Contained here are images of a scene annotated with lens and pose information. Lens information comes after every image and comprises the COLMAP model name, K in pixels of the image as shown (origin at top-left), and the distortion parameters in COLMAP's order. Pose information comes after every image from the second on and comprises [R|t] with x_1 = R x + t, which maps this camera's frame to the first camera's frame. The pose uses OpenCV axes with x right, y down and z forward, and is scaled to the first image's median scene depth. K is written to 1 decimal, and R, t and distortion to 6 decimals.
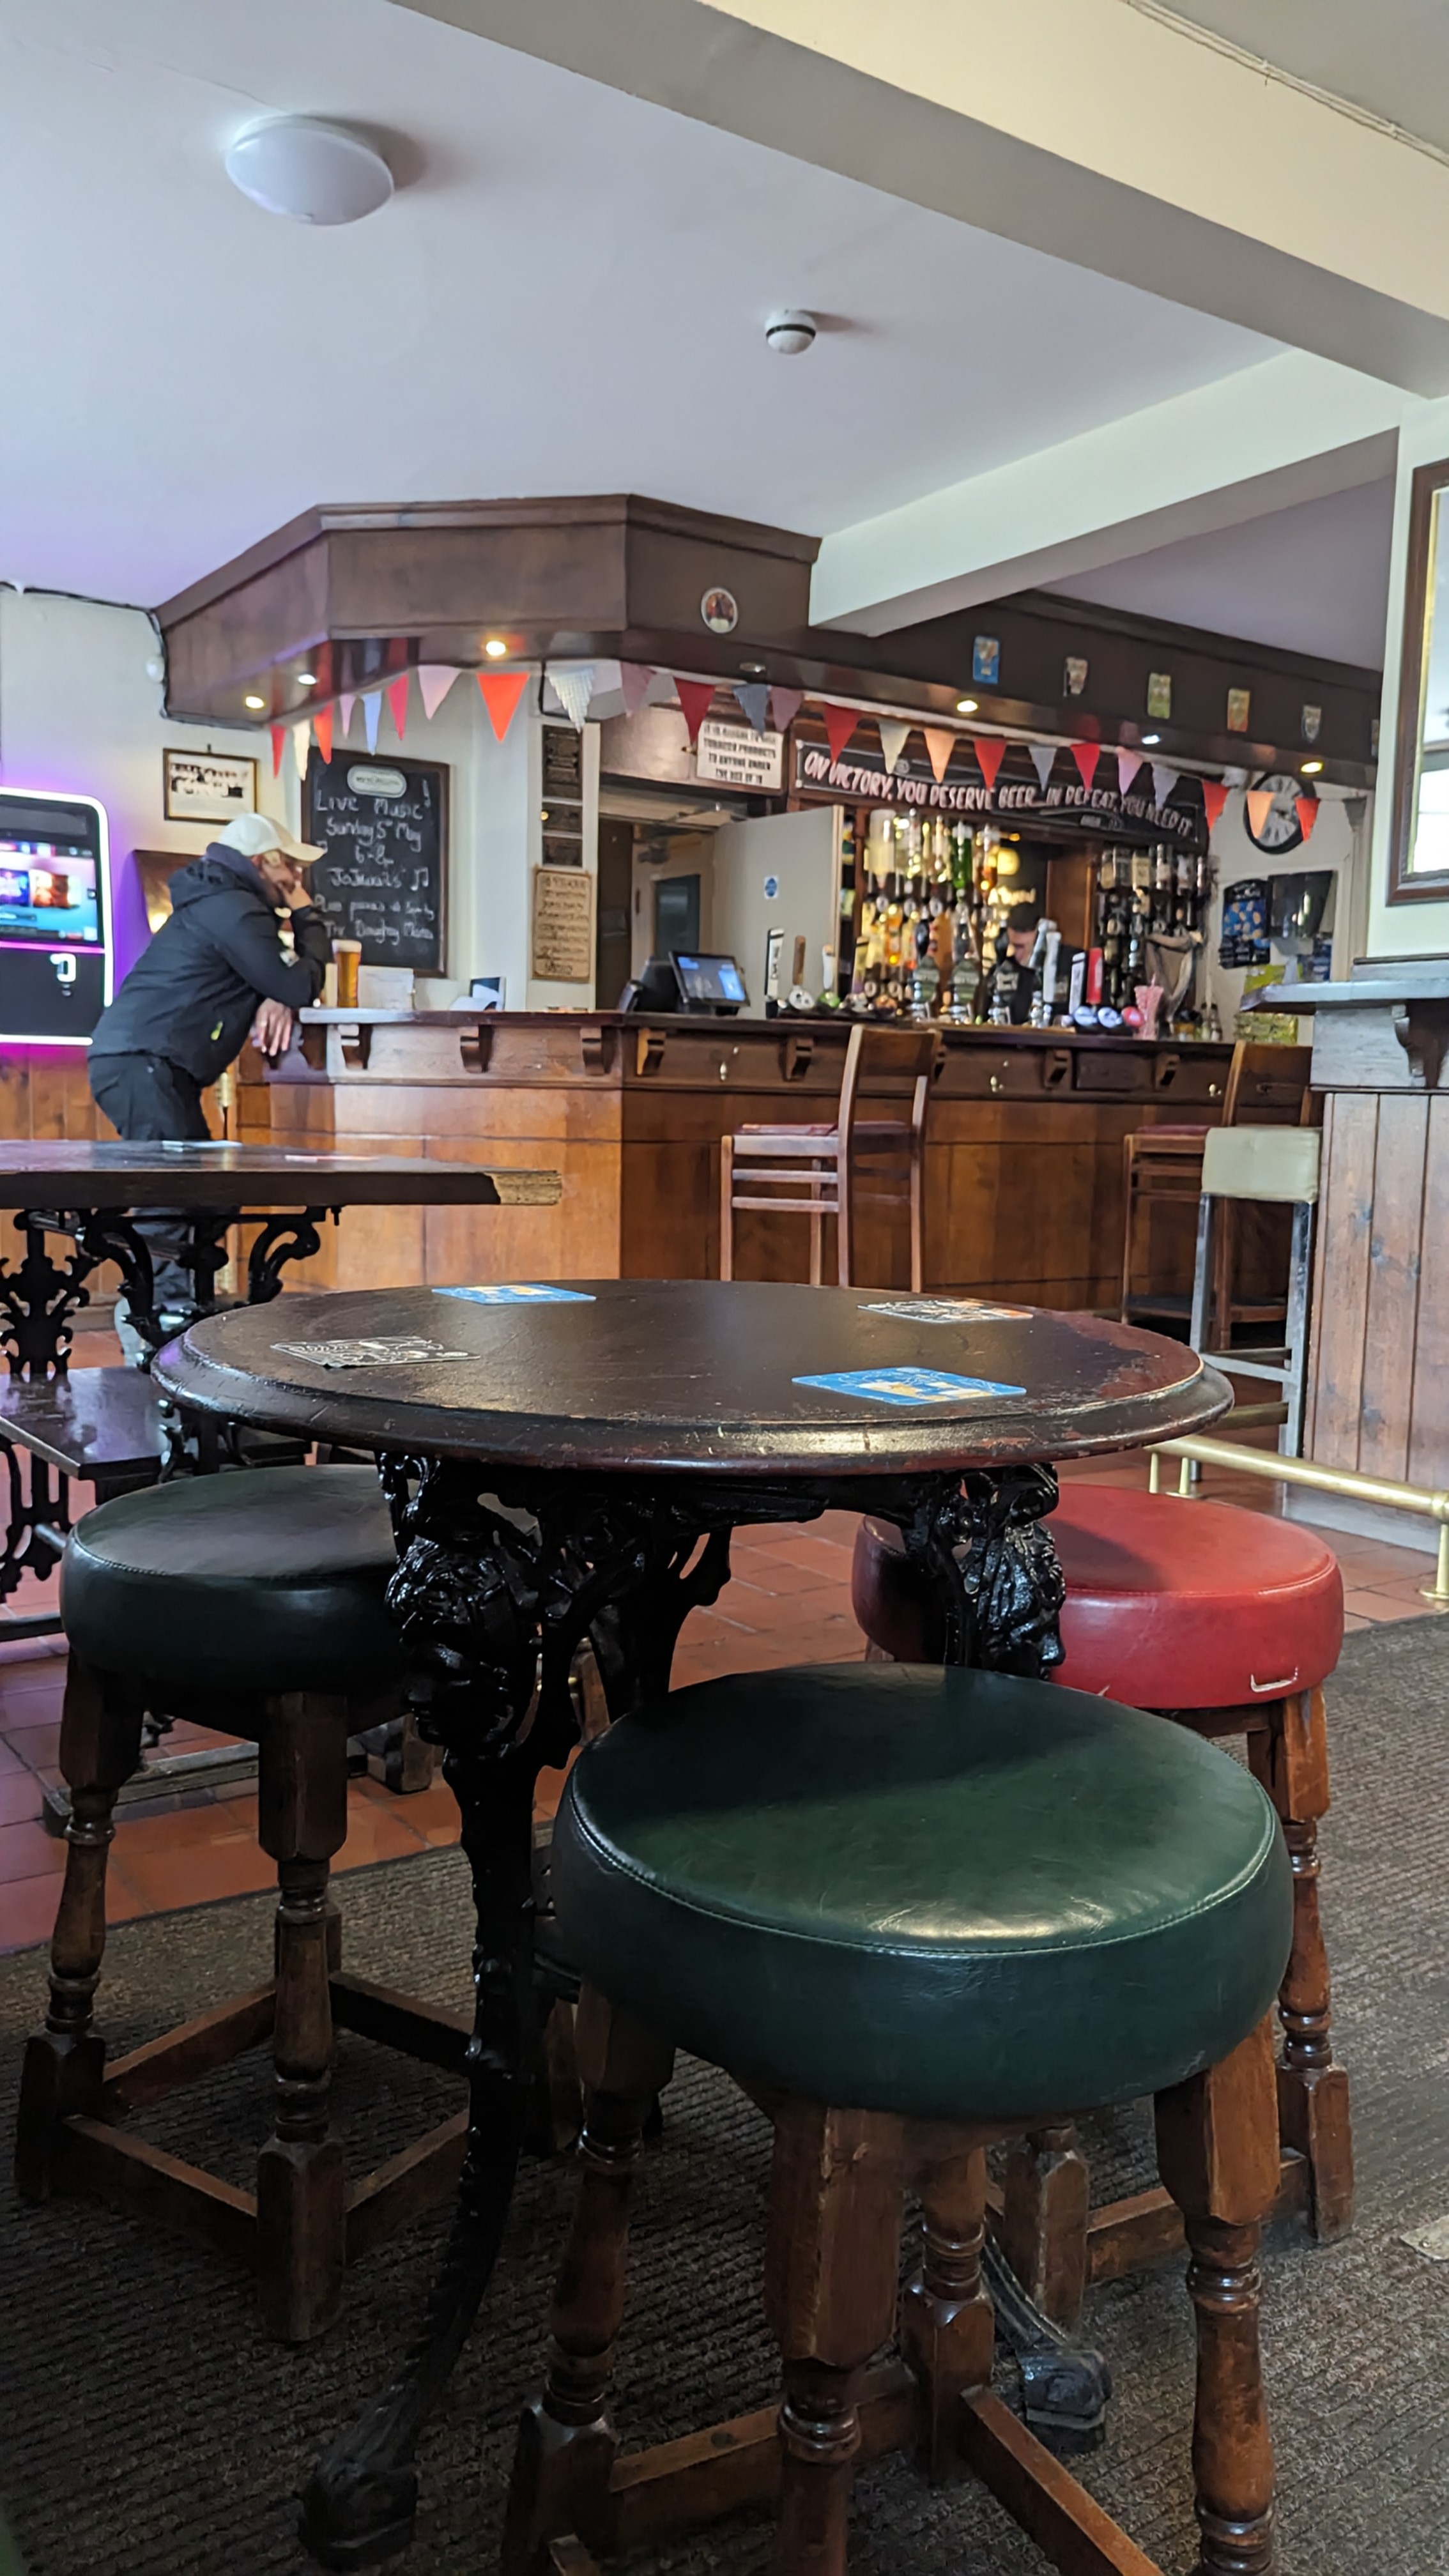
lens RADIAL K [[1862.6, 0, 723.9], [0, 1862.6, 1286.4], [0, 0, 1]] dist [0.013675, 0.004430]
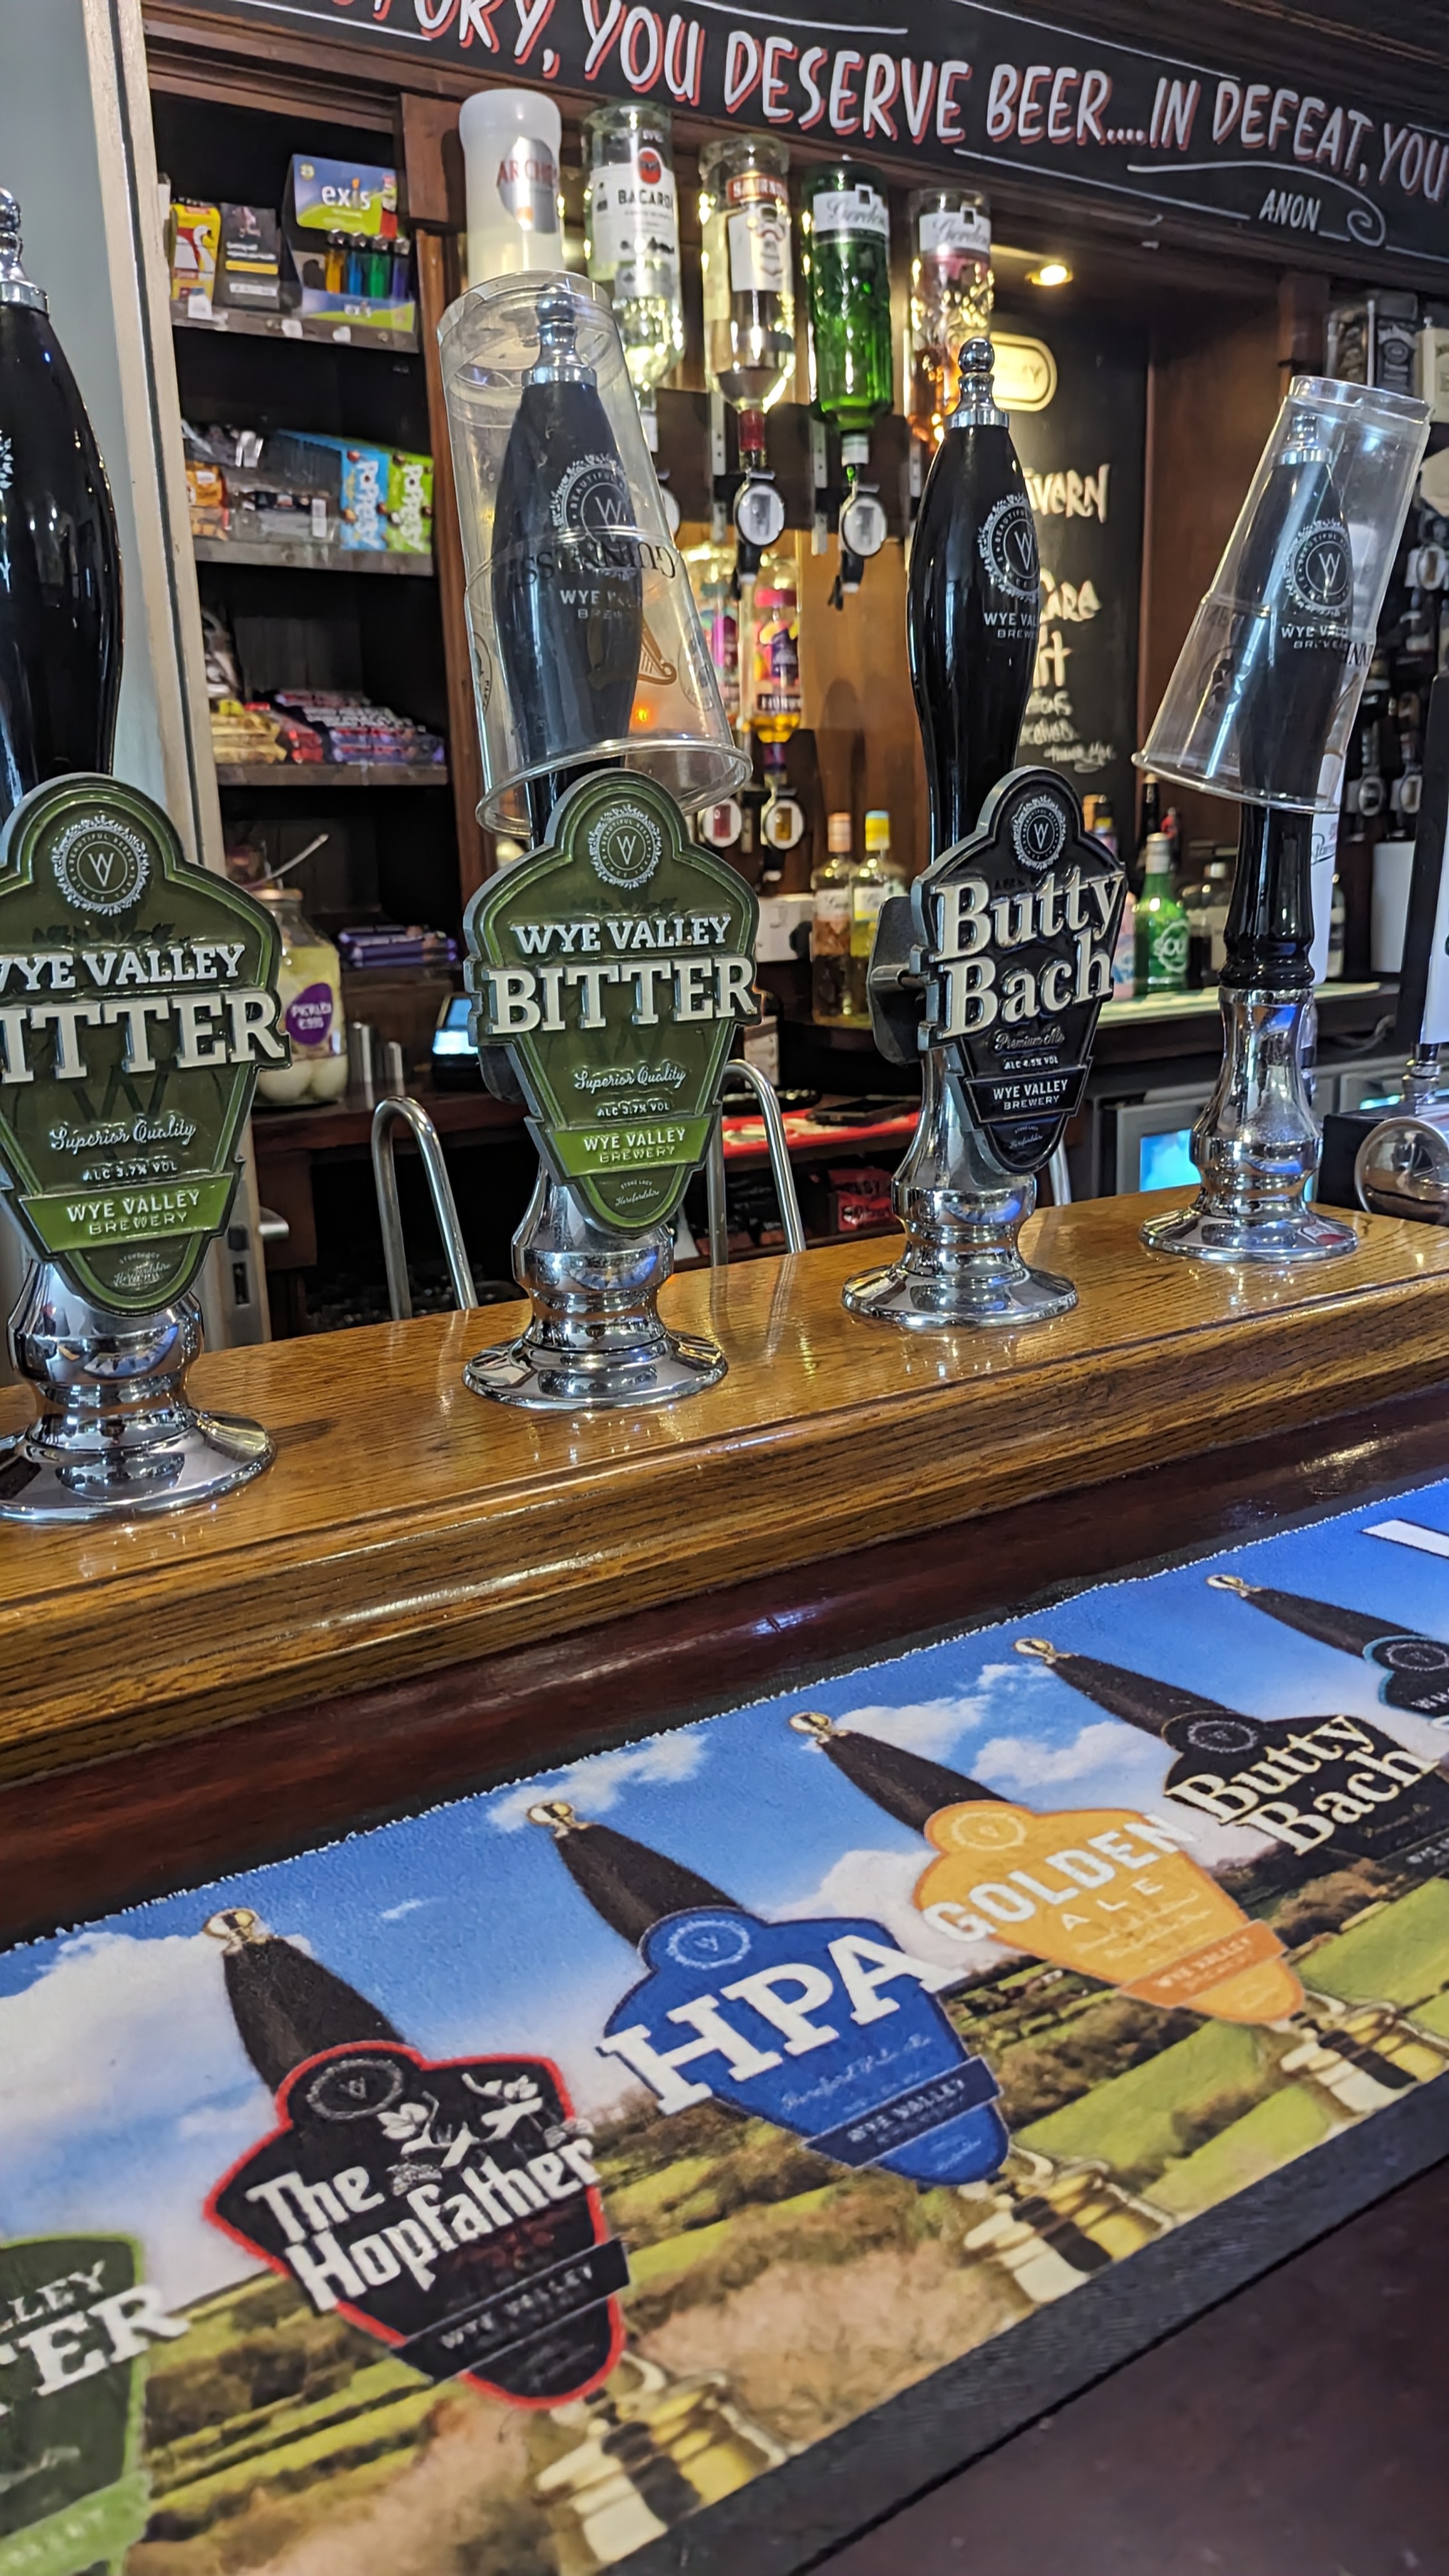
lens RADIAL K [[1862.6, 0, 724.4], [0, 1862.6, 1296.5], [0, 0, 1]] dist [0.013675, 0.004430]
pose [[0.997963, -0.059684, -0.022520, 0.104684], [0.062170, 0.989065, 0.133737, -0.125088], [0.014292, -0.134865, 0.990761, 0.700060]]
